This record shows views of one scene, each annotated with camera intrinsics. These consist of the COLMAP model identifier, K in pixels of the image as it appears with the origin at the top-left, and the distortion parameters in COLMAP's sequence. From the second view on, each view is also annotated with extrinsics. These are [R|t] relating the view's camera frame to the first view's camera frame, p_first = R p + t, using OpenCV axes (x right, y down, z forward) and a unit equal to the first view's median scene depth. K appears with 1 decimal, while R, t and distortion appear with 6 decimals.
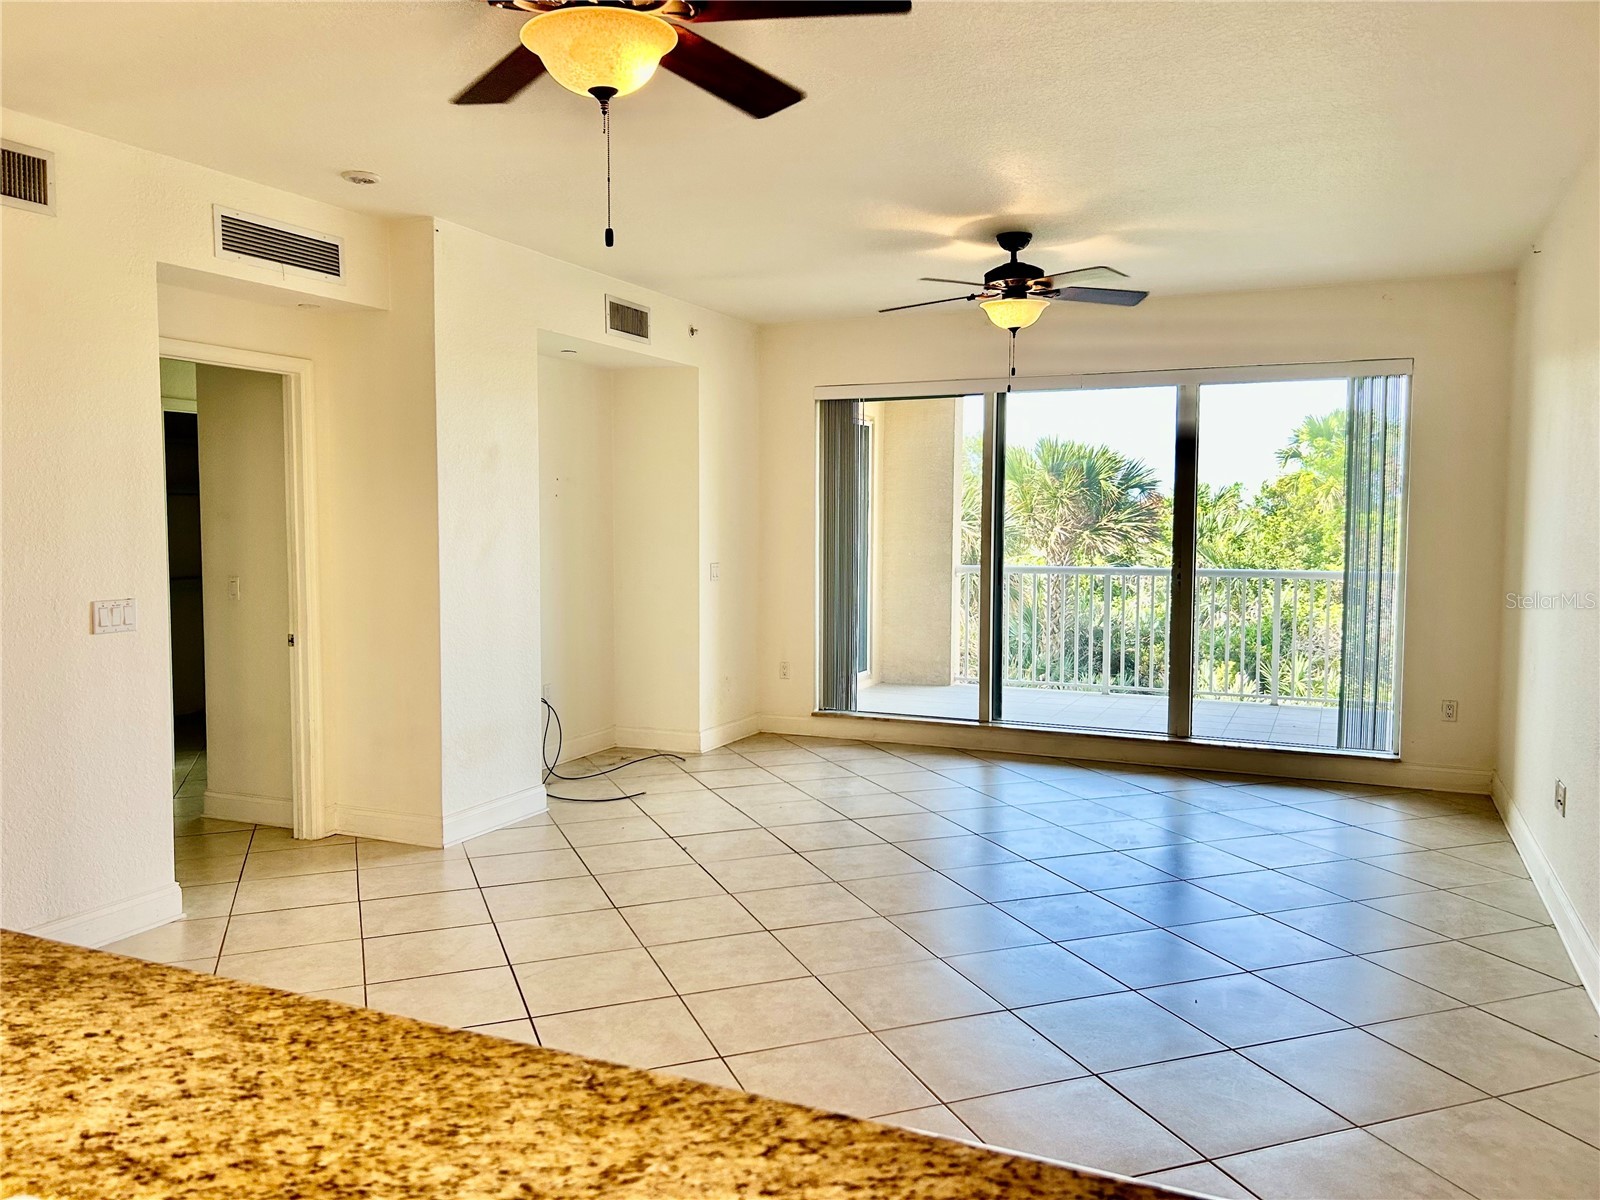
lens RADIAL K [[1206.6, 0, 800.0], [0, 1206.6, 600.0], [0, 0, 1]] dist [0.042501, -0.024852]
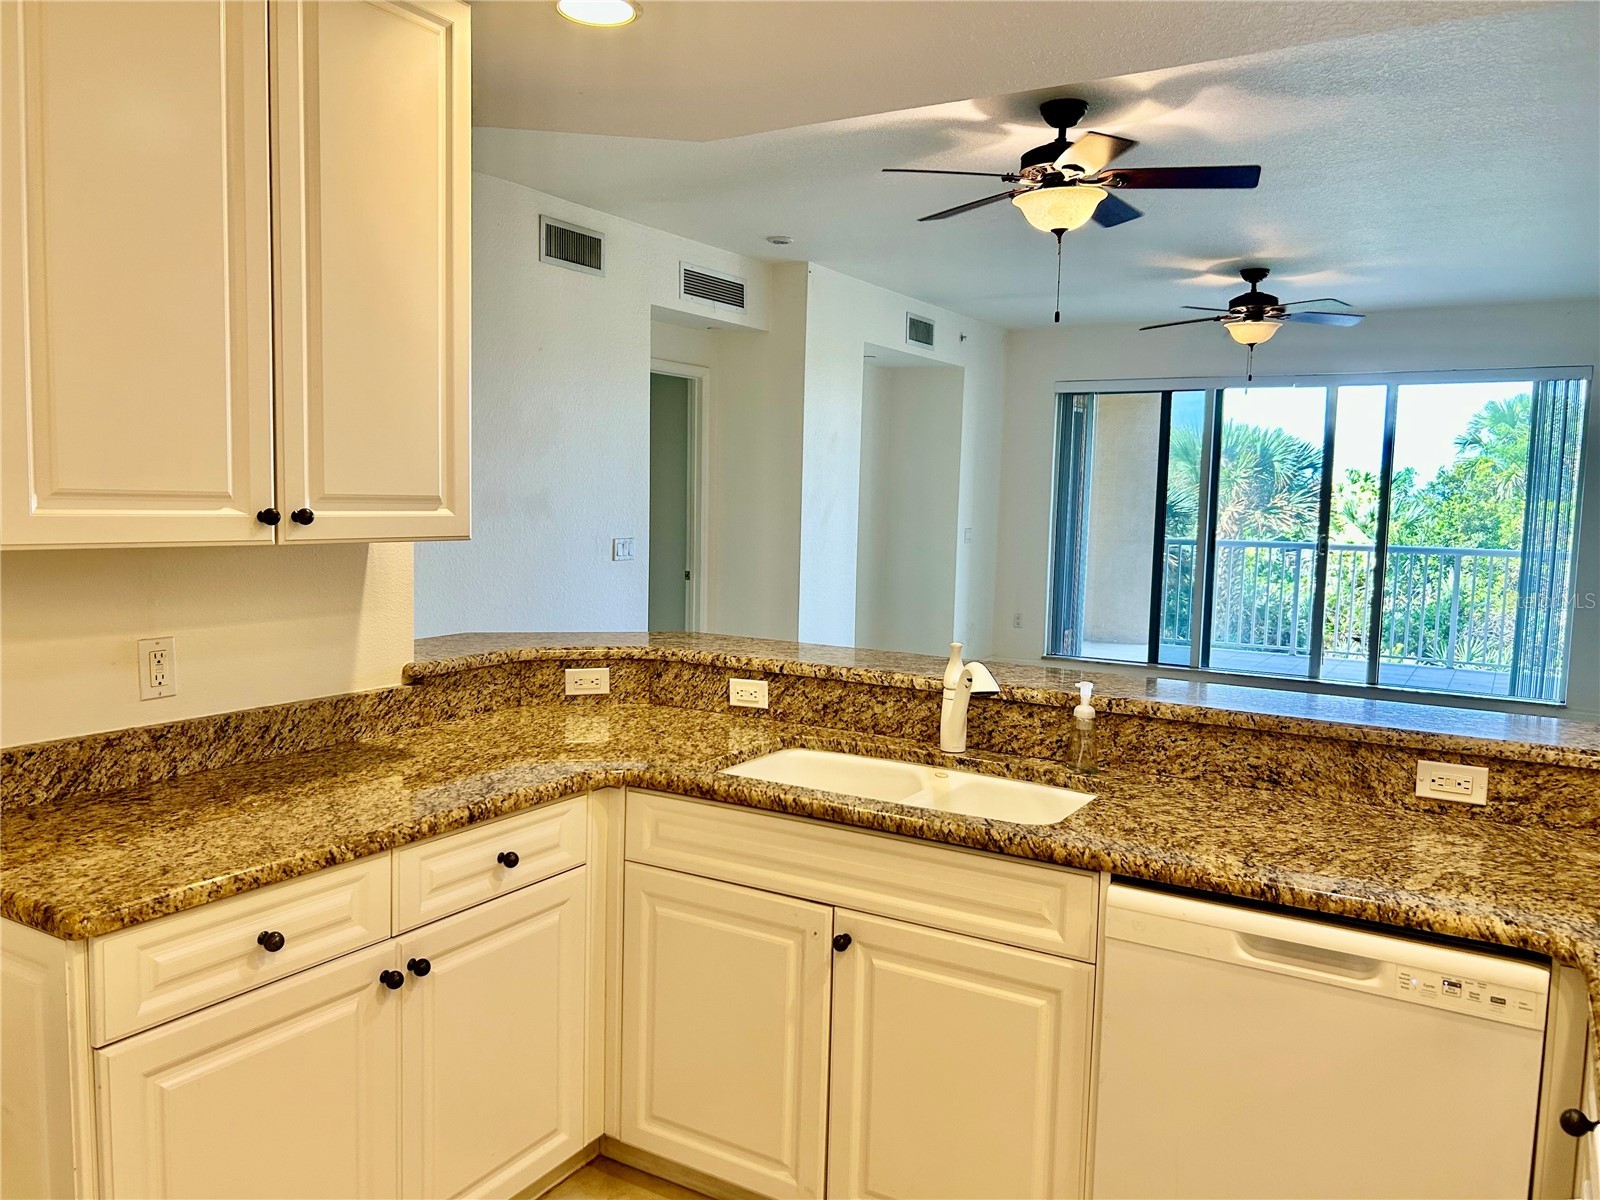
lens RADIAL K [[1206.6, 0, 800.0], [0, 1206.6, 600.0], [0, 0, 1]] dist [0.042501, -0.024852]
pose [[0.993250, 0.029487, -0.112180, -0.141313], [-0.027318, 0.999410, 0.020818, 0.028856], [0.112728, -0.017613, 0.993470, -0.317551]]
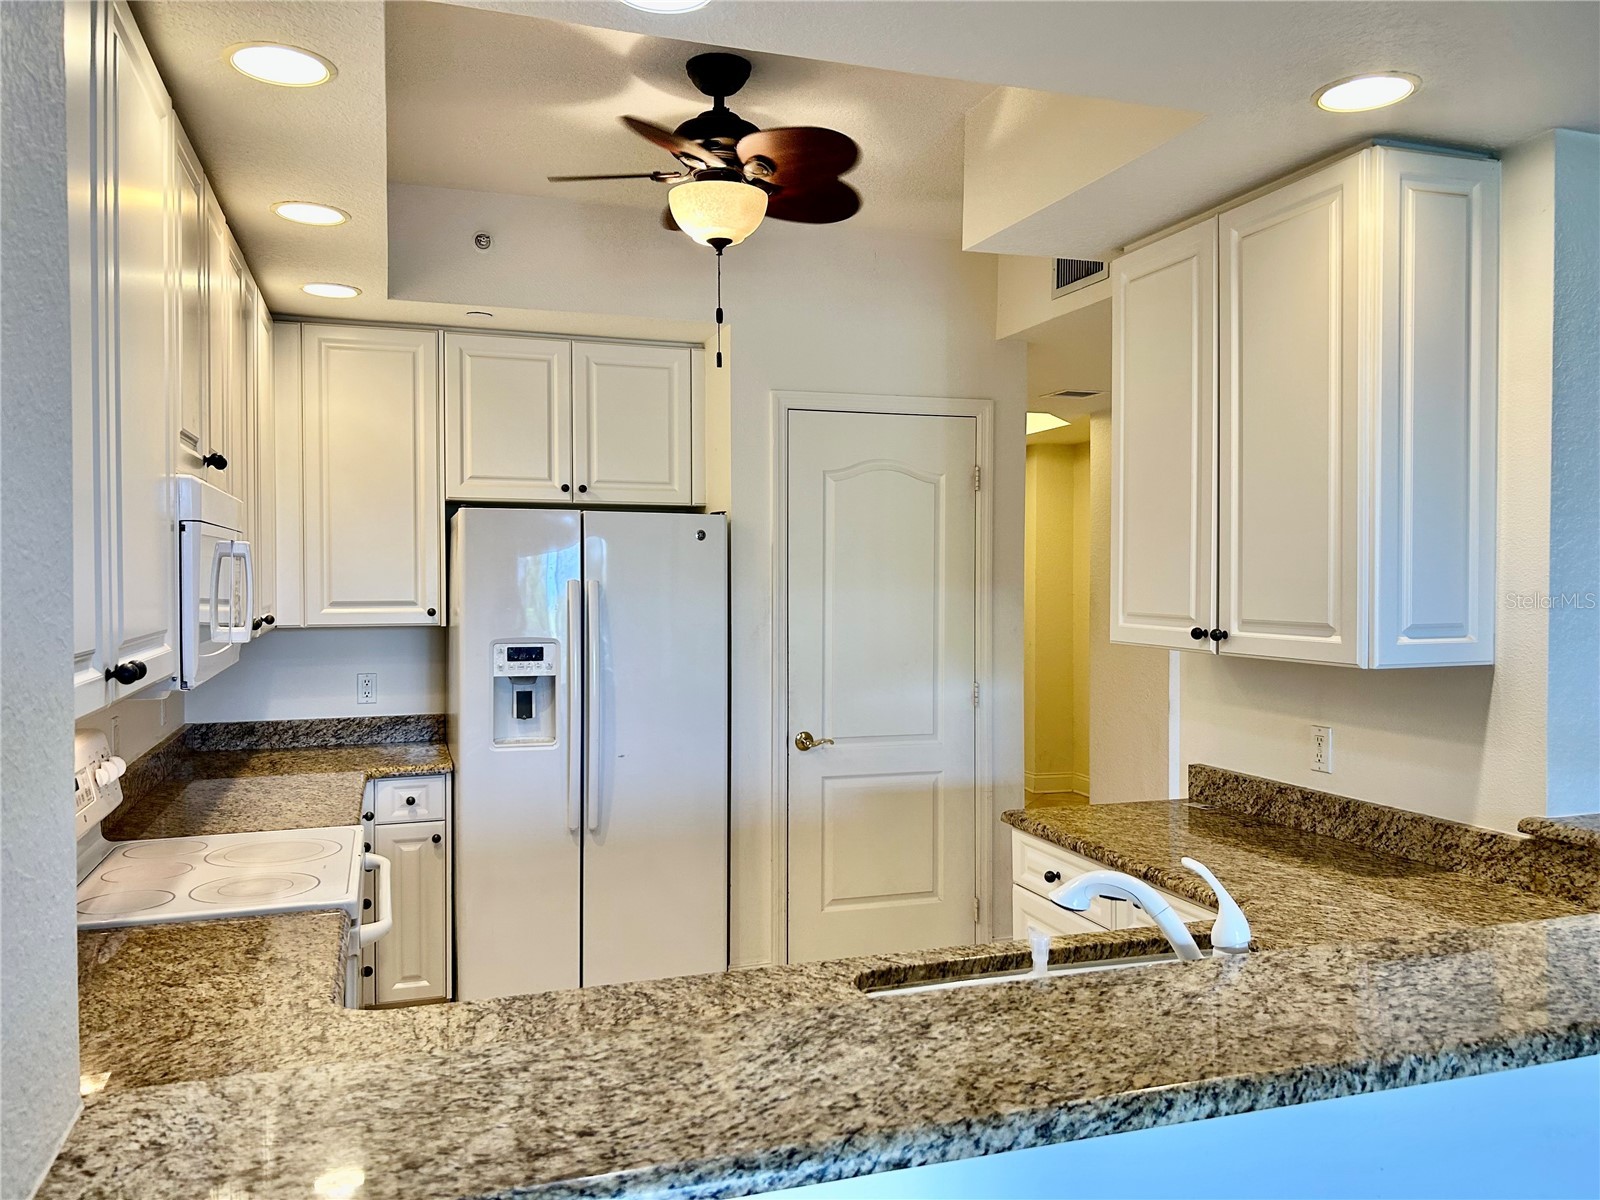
lens RADIAL K [[1206.6, 0, 800.0], [0, 1206.6, 600.0], [0, 0, 1]] dist [0.042501, -0.024852]
pose [[-0.728859, 0.010533, -0.684583, 0.119284], [-0.048921, 0.996525, 0.067417, -0.021453], [0.682914, 0.082628, -0.725811, 0.245689]]
